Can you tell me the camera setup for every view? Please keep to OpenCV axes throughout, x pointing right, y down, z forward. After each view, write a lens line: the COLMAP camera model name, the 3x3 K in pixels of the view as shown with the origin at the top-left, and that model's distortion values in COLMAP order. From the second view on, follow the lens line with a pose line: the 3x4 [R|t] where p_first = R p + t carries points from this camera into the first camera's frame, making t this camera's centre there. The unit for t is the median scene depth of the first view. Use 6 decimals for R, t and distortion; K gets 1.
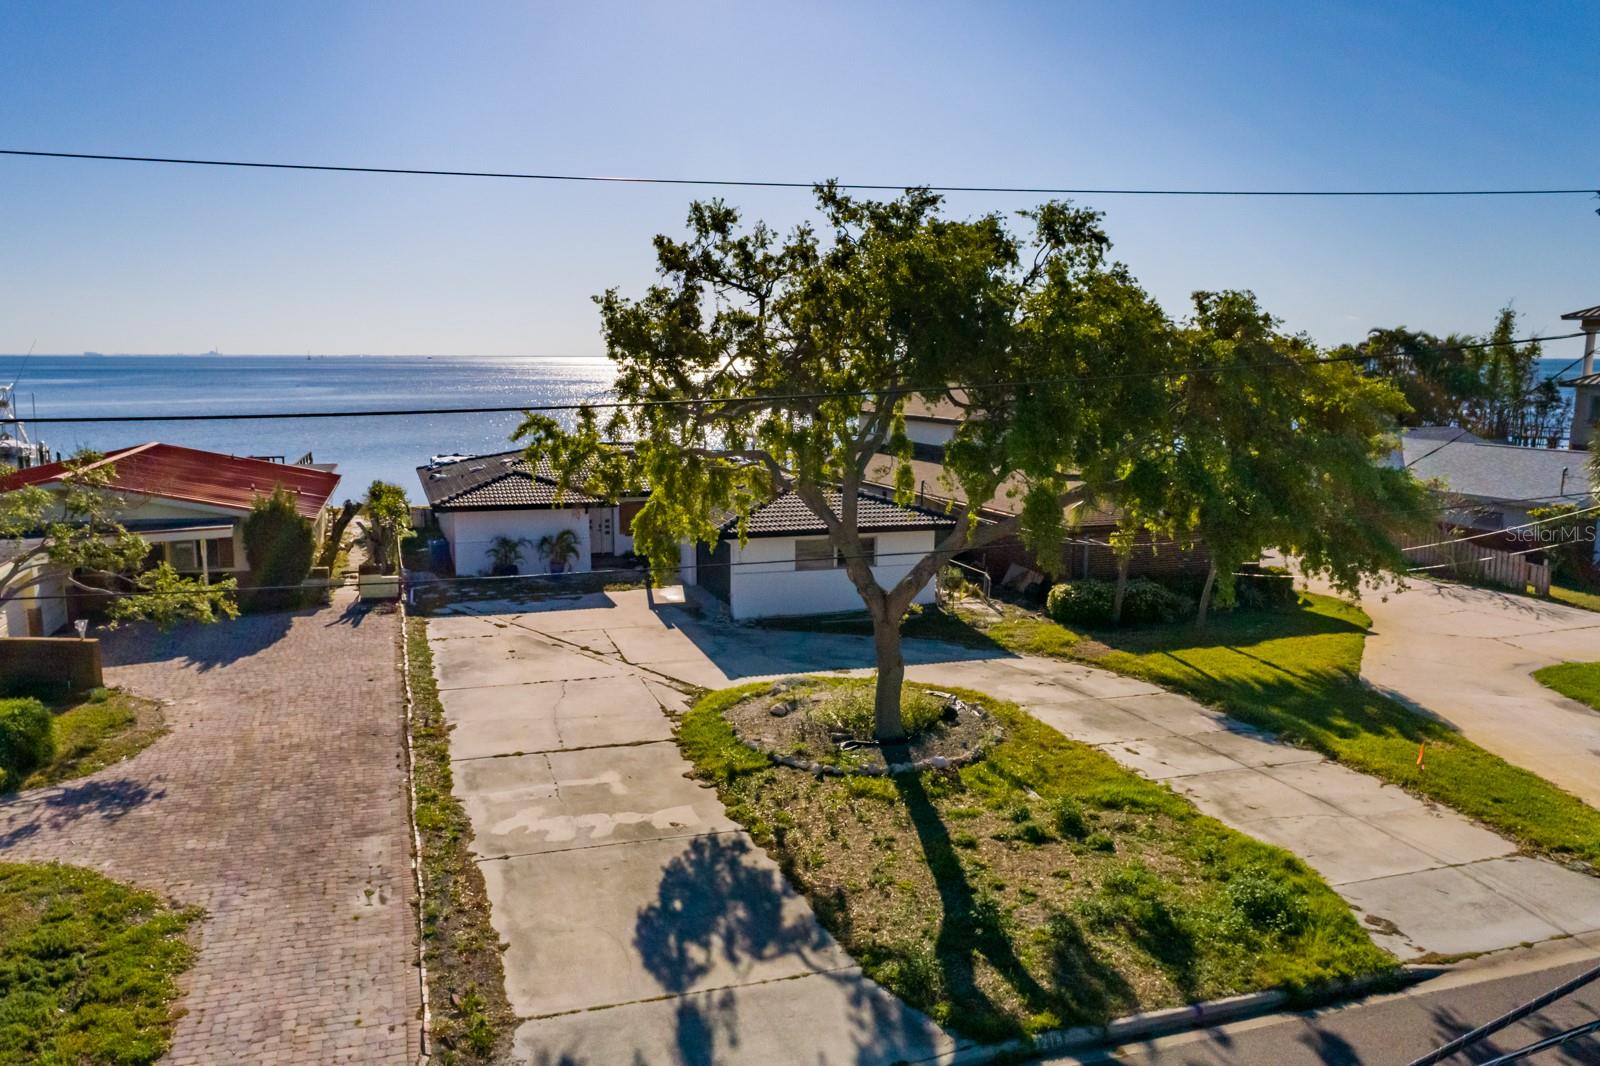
lens RADIAL K [[1199.7, 0, 774.3], [0, 1199.7, 533.8], [0, 0, 1]] dist [-0.004623, 0.015385]
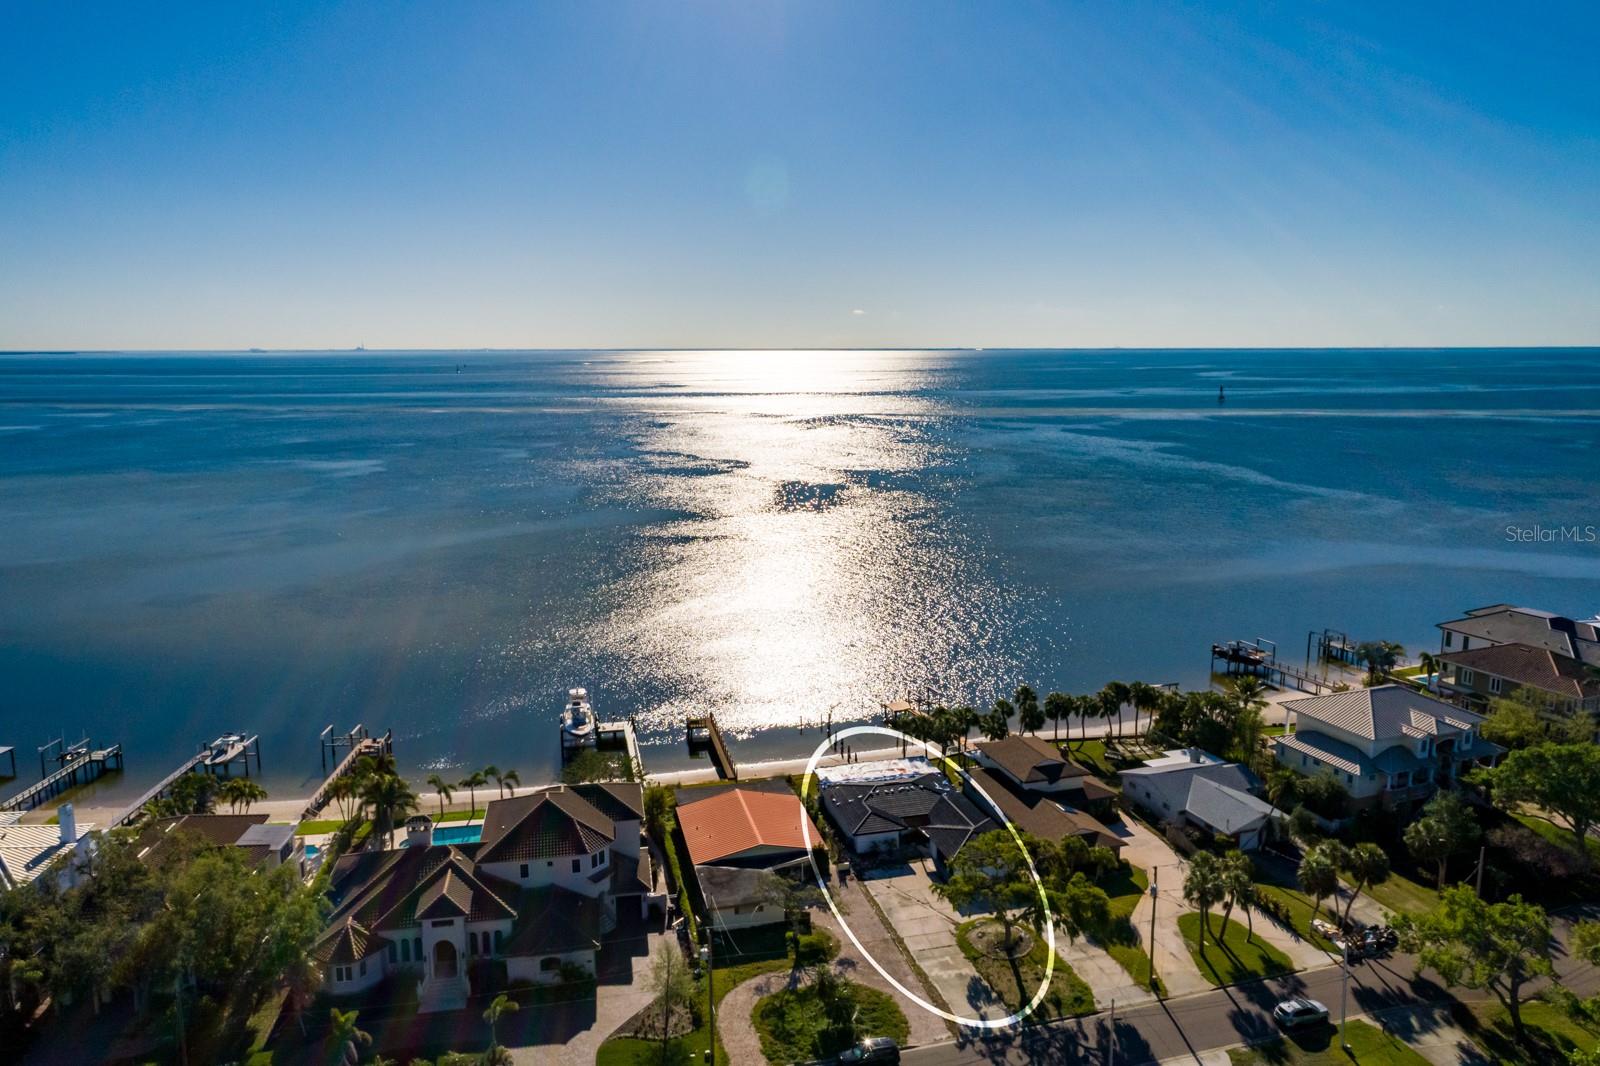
lens RADIAL K [[1081.3, 0, 800.0], [0, 1081.3, 533.0], [0, 0, 1]] dist [0.000095, 0.009102]
pose [[0.998589, 0.001498, -0.053082, -0.531388], [-0.000515, 0.999828, 0.018532, -1.656044], [0.053101, -0.018479, 0.998418, -3.465092]]
